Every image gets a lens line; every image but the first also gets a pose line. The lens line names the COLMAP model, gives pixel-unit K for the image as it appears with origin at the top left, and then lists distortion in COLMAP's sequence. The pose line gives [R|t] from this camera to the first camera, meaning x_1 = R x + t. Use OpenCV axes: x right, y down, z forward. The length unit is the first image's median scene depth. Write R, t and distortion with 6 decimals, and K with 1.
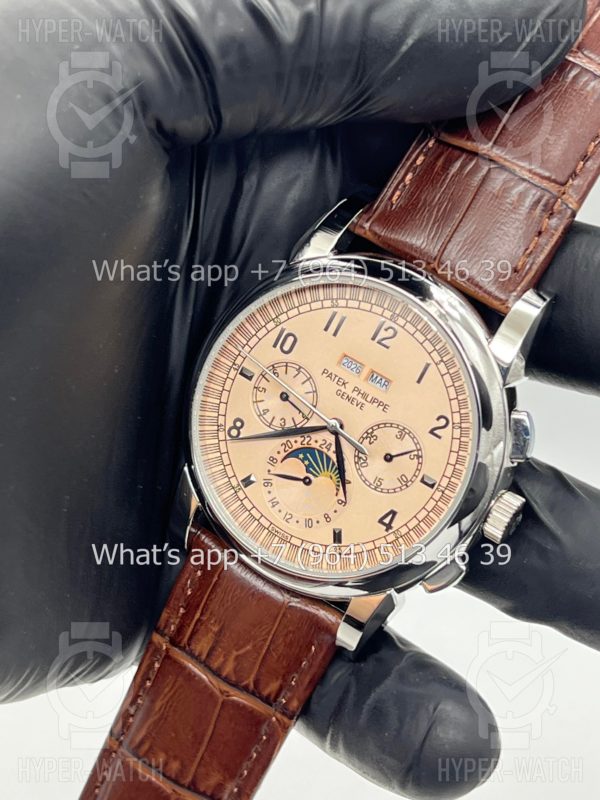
lens RADIAL K [[1803.9, 0, 300.0], [0, 1803.9, 400.0], [0, 0, 1]] dist [0.213417, -5.910143]
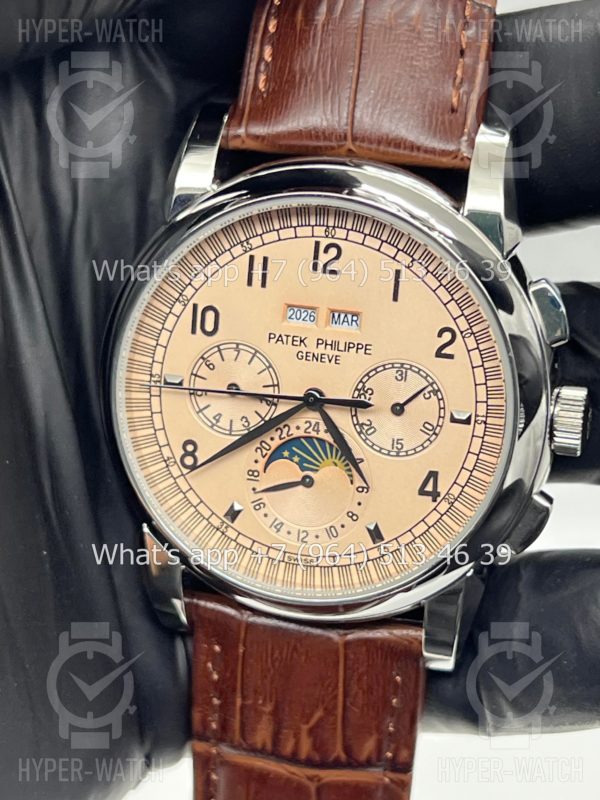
lens RADIAL K [[1803.9, 0, 300.0], [0, 1803.9, 400.0], [0, 0, 1]] dist [0.213417, -5.910143]
pose [[0.913913, -0.400437, 0.066427, -0.034723], [0.397833, 0.916136, 0.049222, -0.023504], [-0.080566, -0.018558, 0.996576, 0.261775]]
